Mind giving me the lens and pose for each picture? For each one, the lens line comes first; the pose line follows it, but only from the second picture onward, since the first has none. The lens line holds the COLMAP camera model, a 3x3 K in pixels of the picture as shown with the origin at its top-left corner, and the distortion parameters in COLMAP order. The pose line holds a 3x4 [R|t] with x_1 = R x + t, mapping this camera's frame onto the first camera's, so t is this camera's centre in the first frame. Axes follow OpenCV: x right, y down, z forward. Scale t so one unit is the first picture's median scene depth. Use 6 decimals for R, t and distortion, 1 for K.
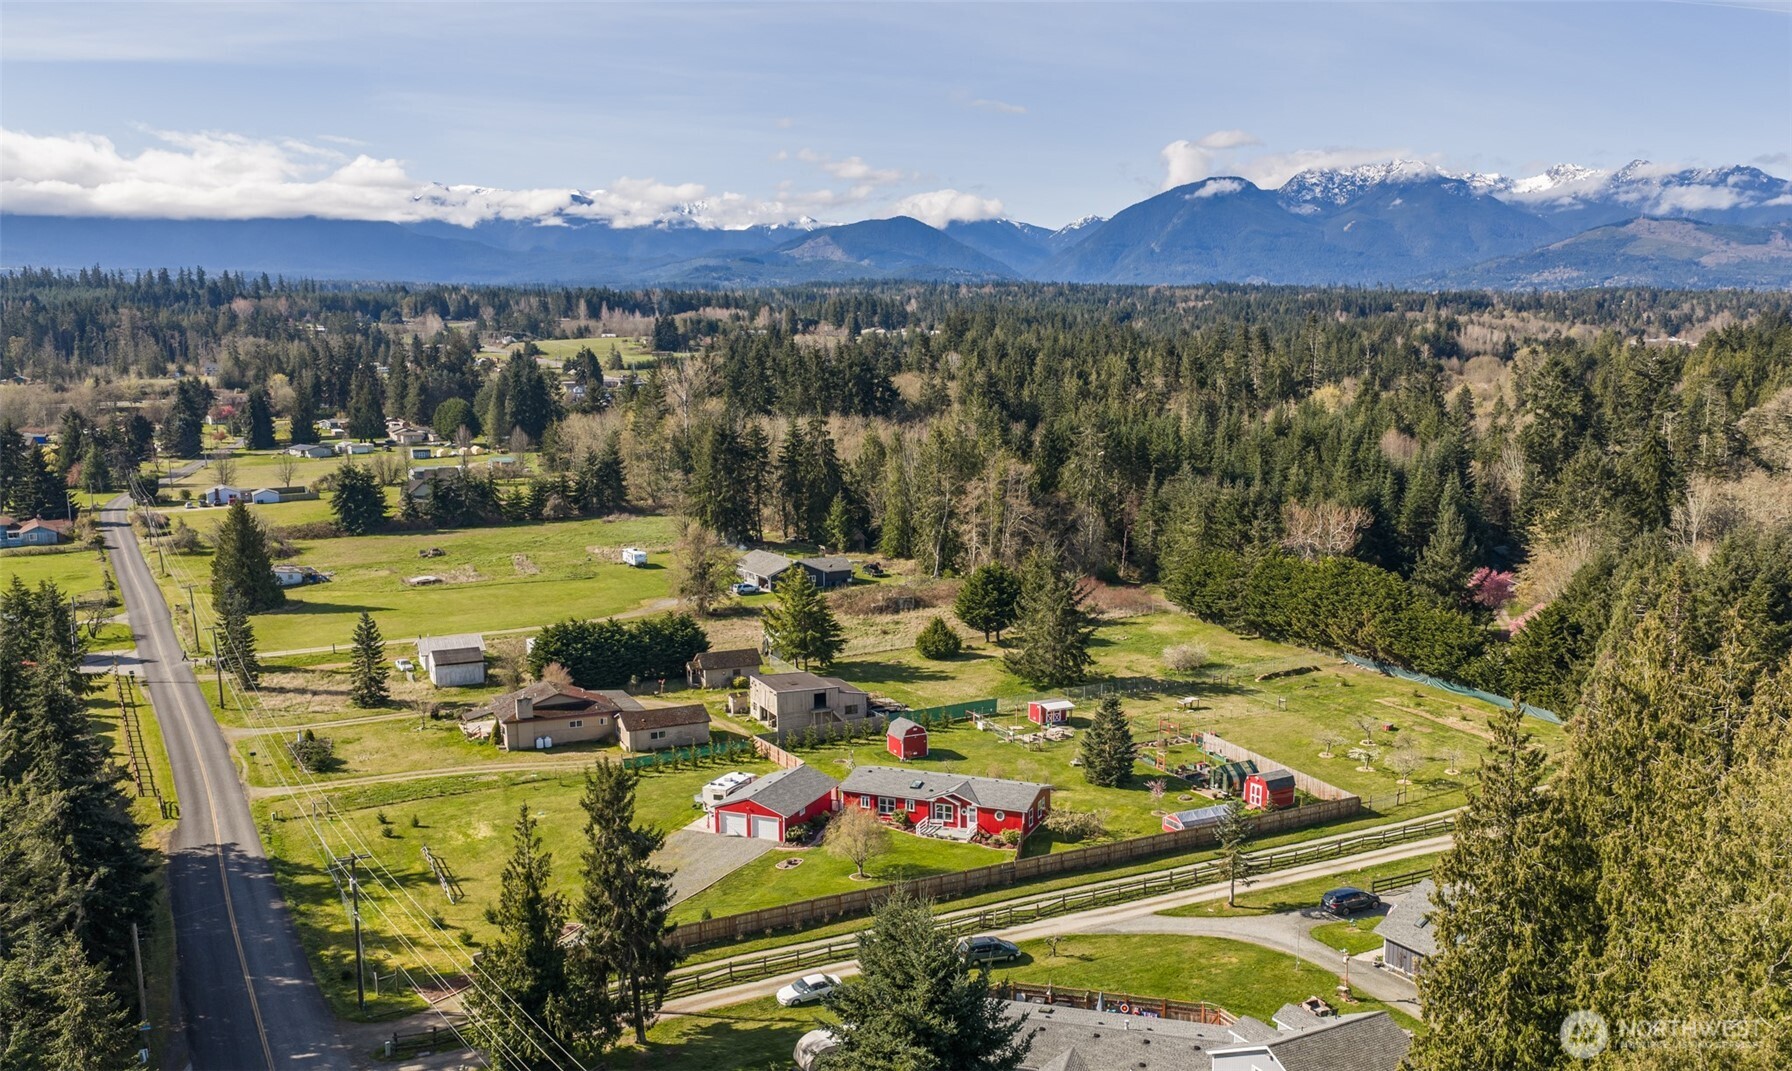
lens RADIAL K [[1517.8, 0, 905.5], [0, 1517.8, 582.3], [0, 0, 1]] dist [0.038925, -0.115255]
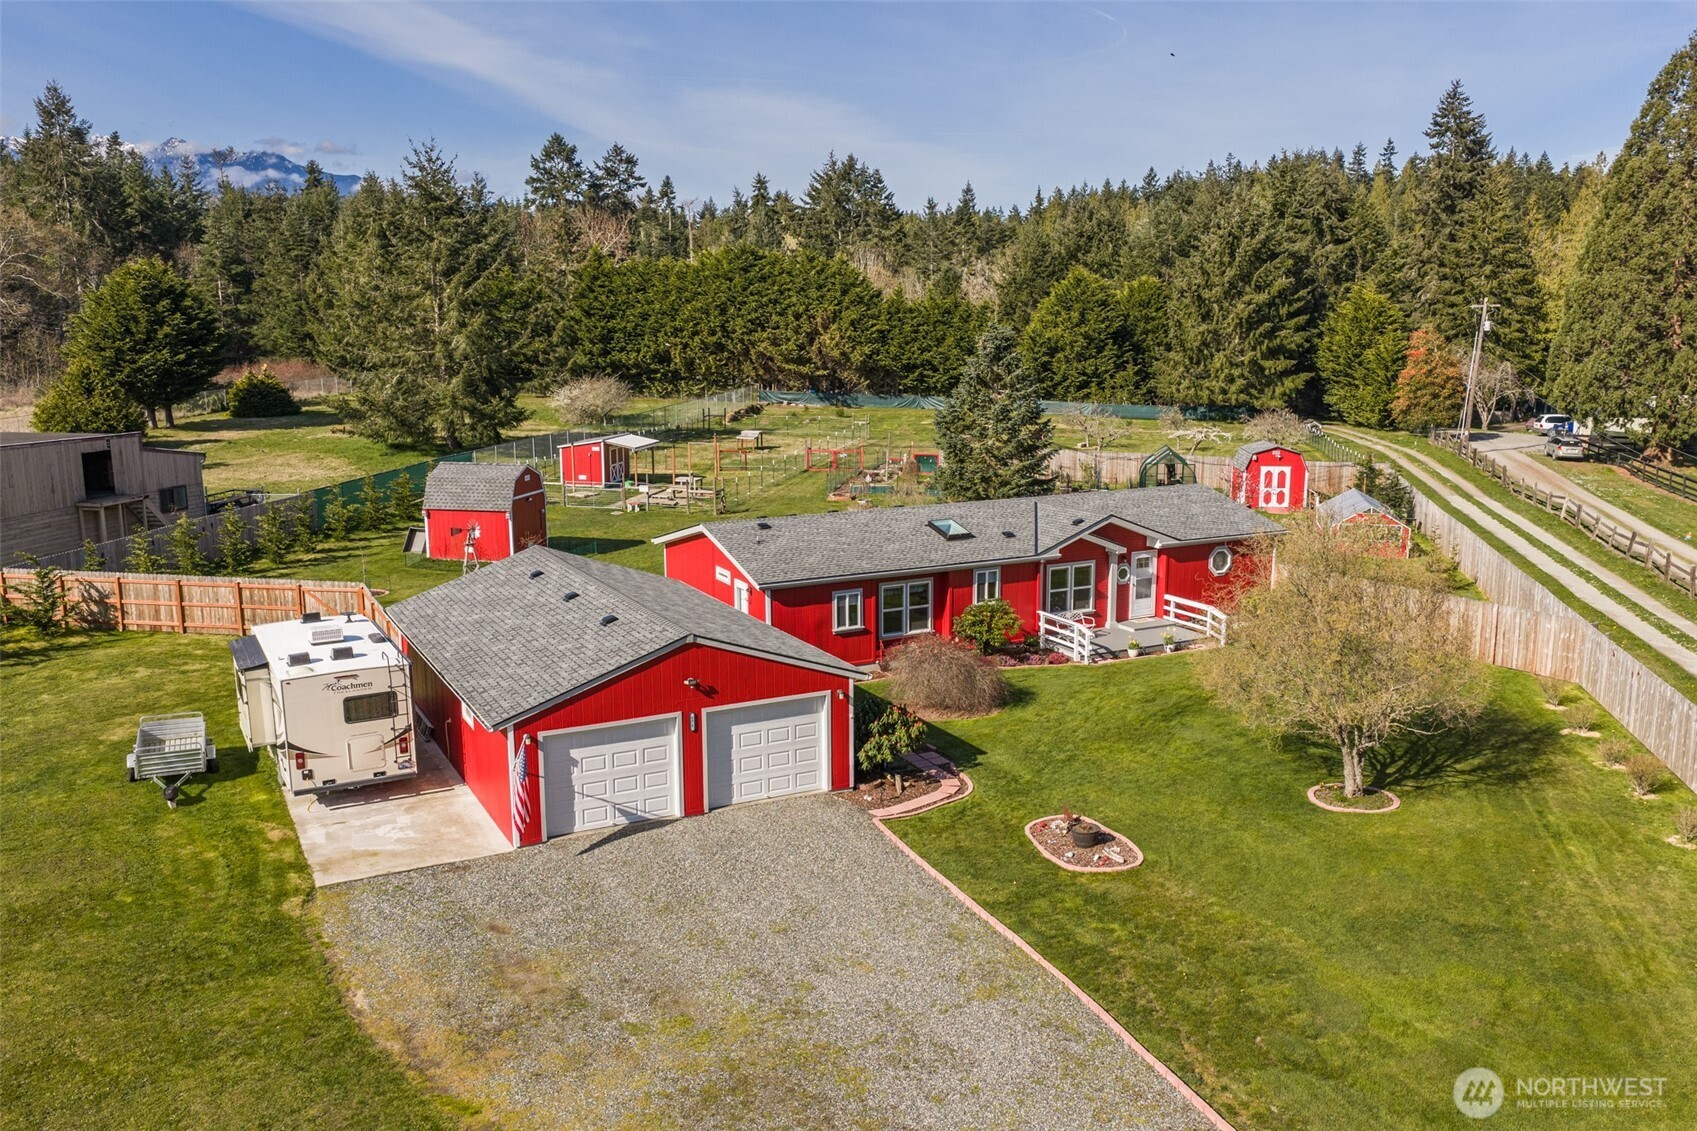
lens RADIAL K [[1410.0, 0, 848.5], [0, 1410.0, 565.5], [0, 0, 1]] dist [0.009794, -0.018405]
pose [[0.639373, -0.135160, 0.756924, -0.163085], [0.121881, 0.989798, 0.073791, 0.082185], [-0.759176, 0.045075, 0.649323, 0.582769]]
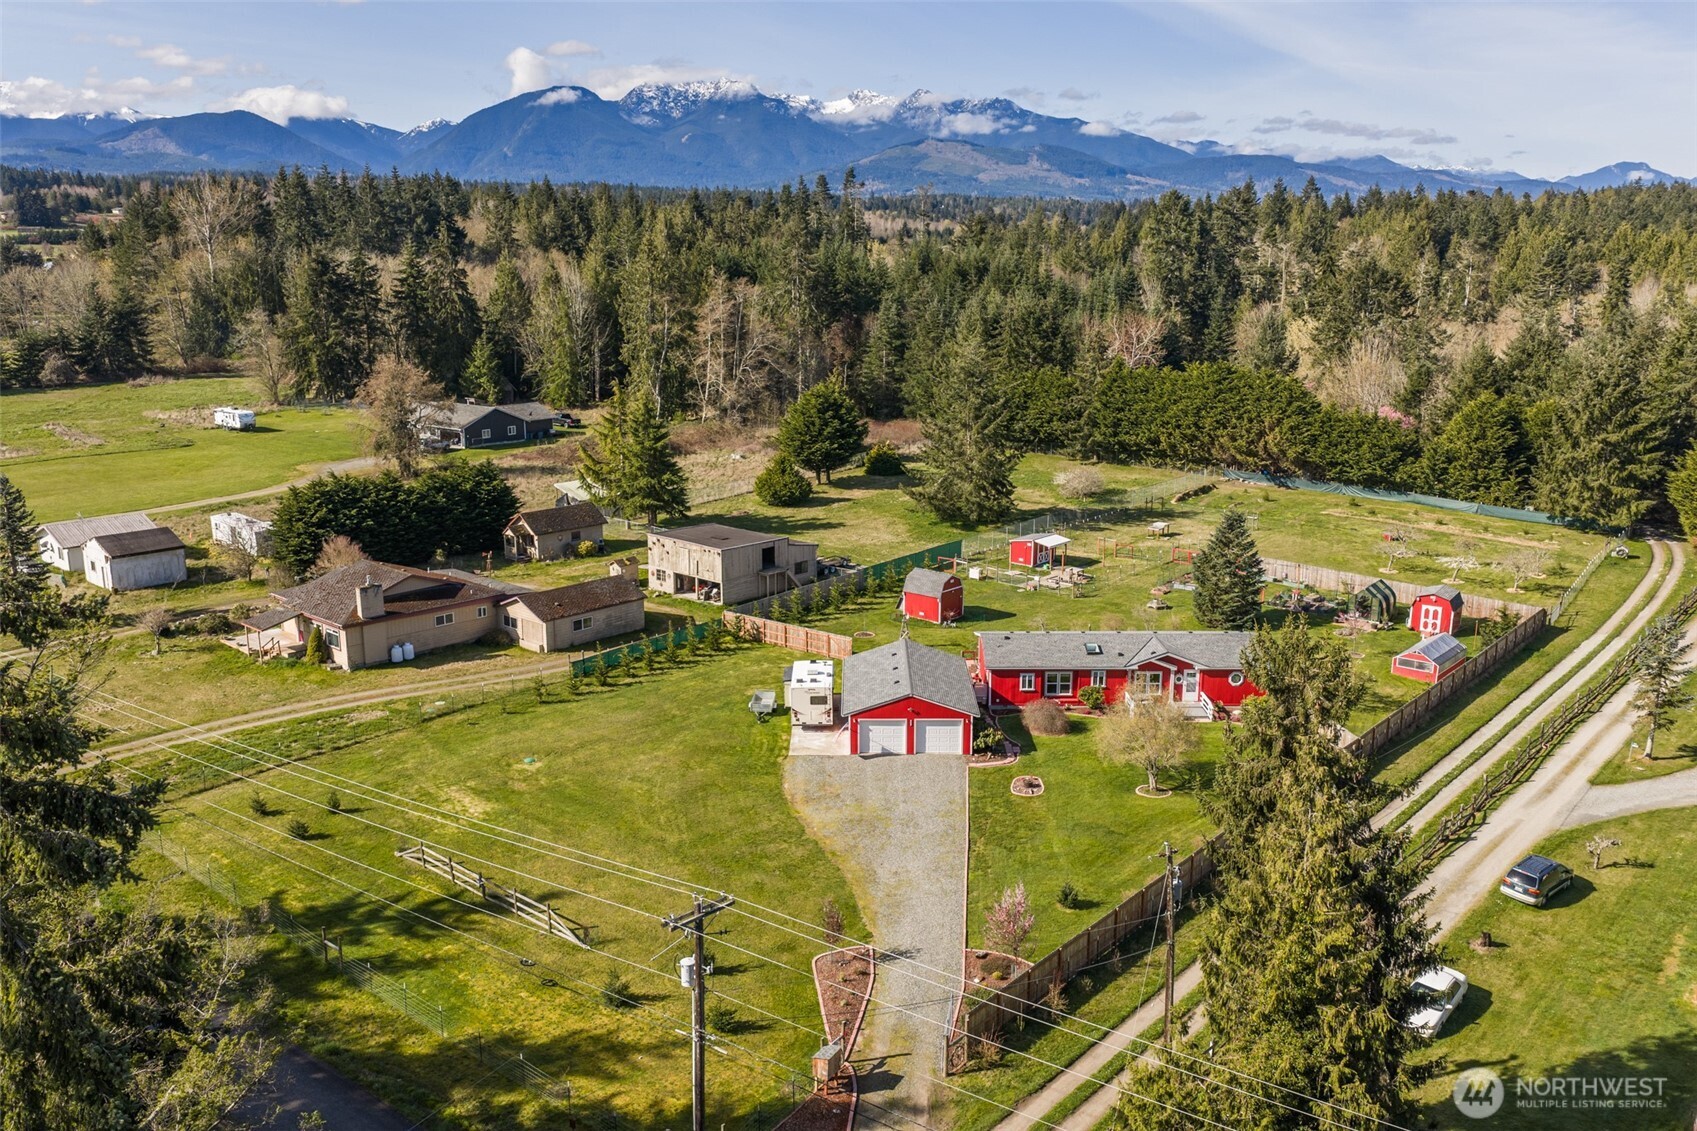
lens RADIAL K [[1410.0, 0, 848.5], [0, 1410.0, 565.5], [0, 0, 1]] dist [0.009794, -0.018405]
pose [[0.922285, -0.079008, 0.378349, -0.237612], [0.054484, 0.995686, 0.075108, 0.028854], [-0.382651, -0.048657, 0.922611, 0.318062]]
